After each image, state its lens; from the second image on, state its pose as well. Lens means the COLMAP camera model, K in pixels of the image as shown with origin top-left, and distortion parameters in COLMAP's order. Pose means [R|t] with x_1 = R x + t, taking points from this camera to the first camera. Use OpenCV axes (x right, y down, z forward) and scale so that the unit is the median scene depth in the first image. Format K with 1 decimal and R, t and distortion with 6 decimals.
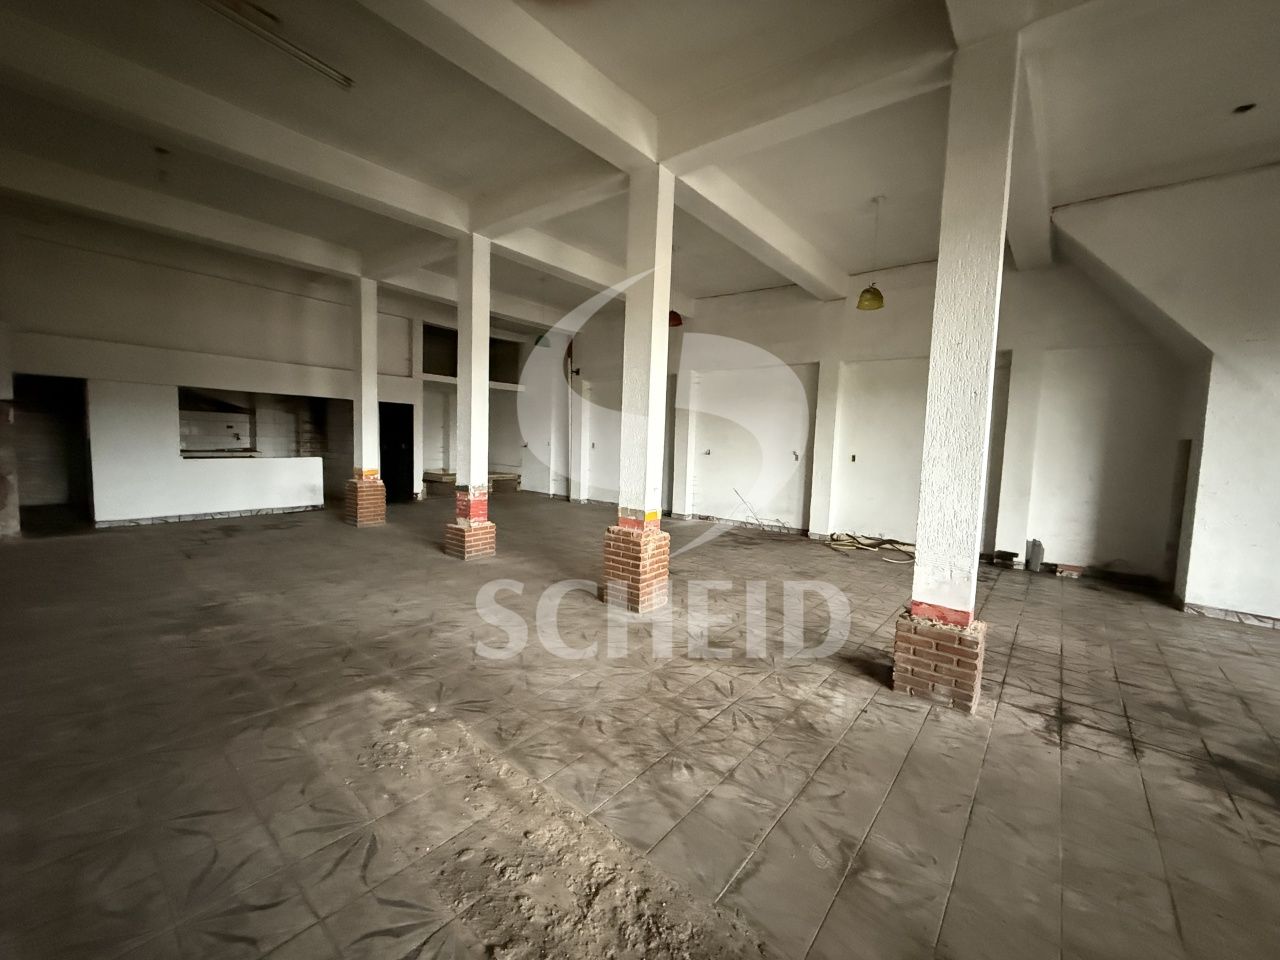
lens RADIAL K [[507.9, 0, 637.4], [0, 507.9, 479.3], [0, 0, 1]] dist [-0.000999, 0.000279]
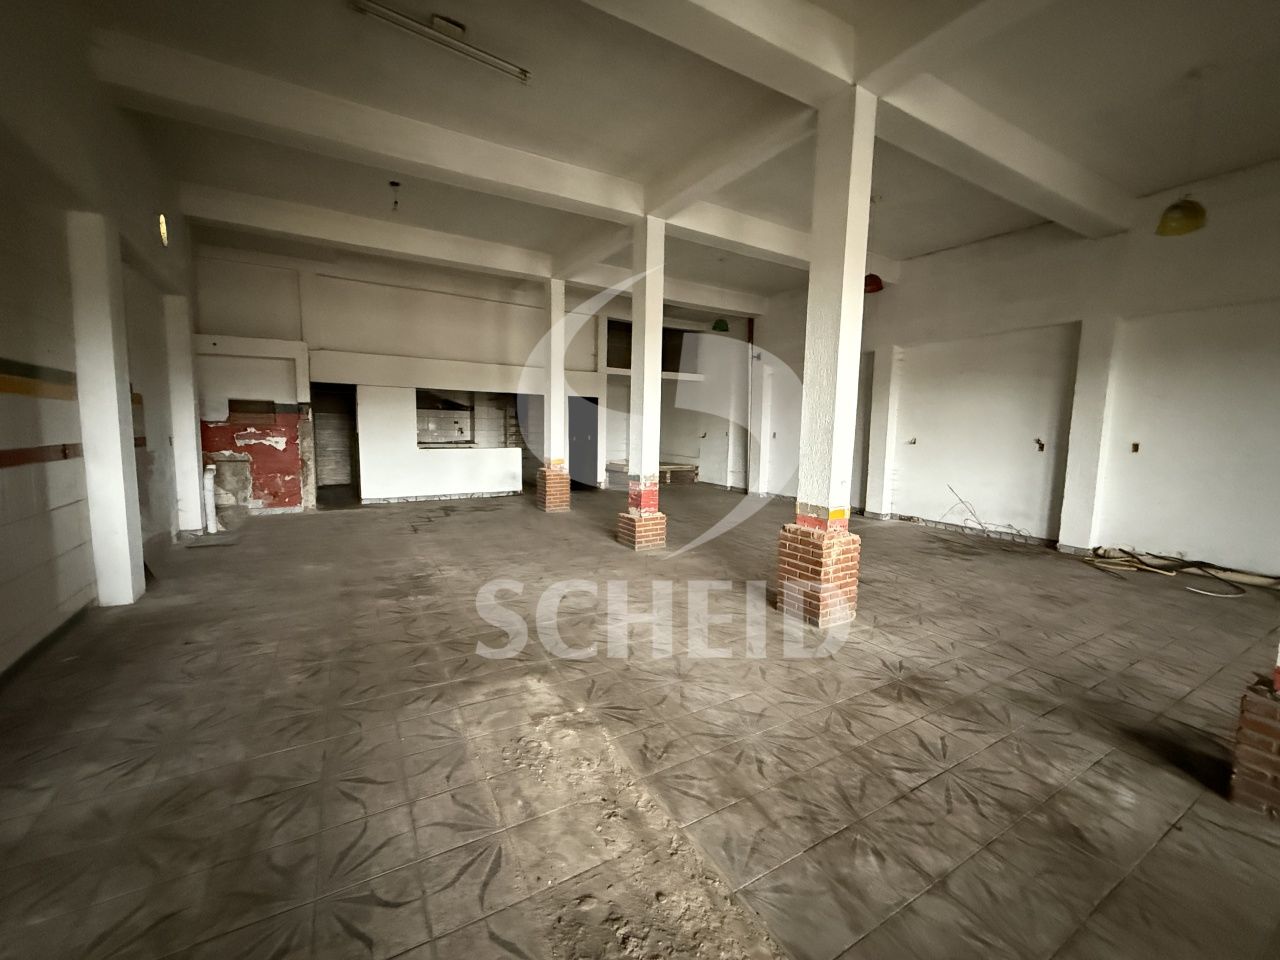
lens RADIAL K [[507.9, 0, 637.4], [0, 507.9, 479.3], [0, 0, 1]] dist [-0.000999, 0.000279]
pose [[0.937157, 0.020233, -0.348321, 0.010002], [-0.015163, 0.999736, 0.017275, 0.005027], [0.348578, -0.010908, 0.937216, 0.102570]]
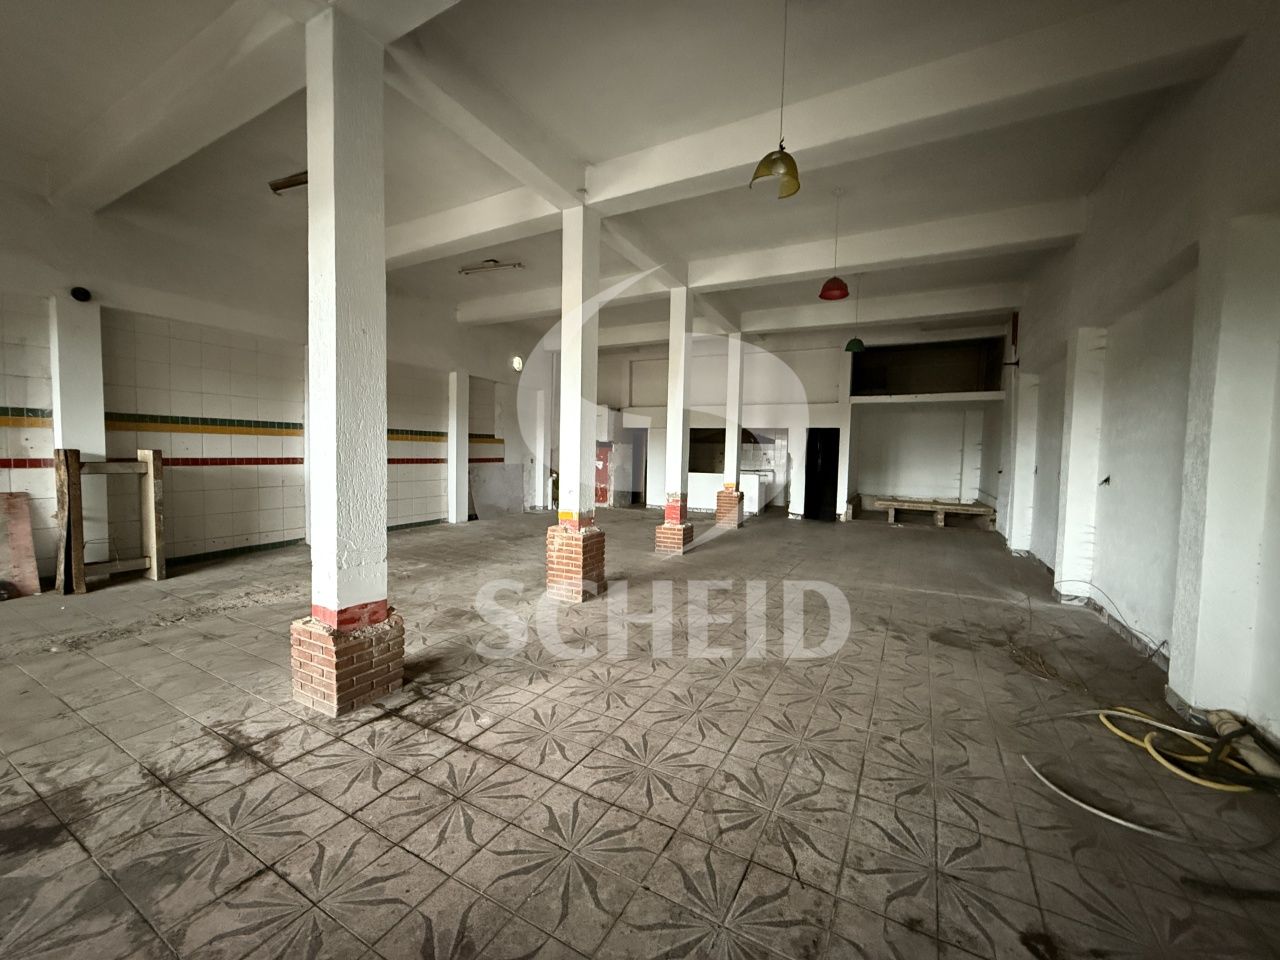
lens RADIAL K [[507.9, 0, 637.4], [0, 507.9, 479.3], [0, 0, 1]] dist [-0.000999, 0.000279]
pose [[0.184605, 0.025600, -0.982479, 1.229251], [-0.093128, 0.995618, 0.008444, -0.032619], [0.978391, 0.089937, 0.186181, 1.000131]]
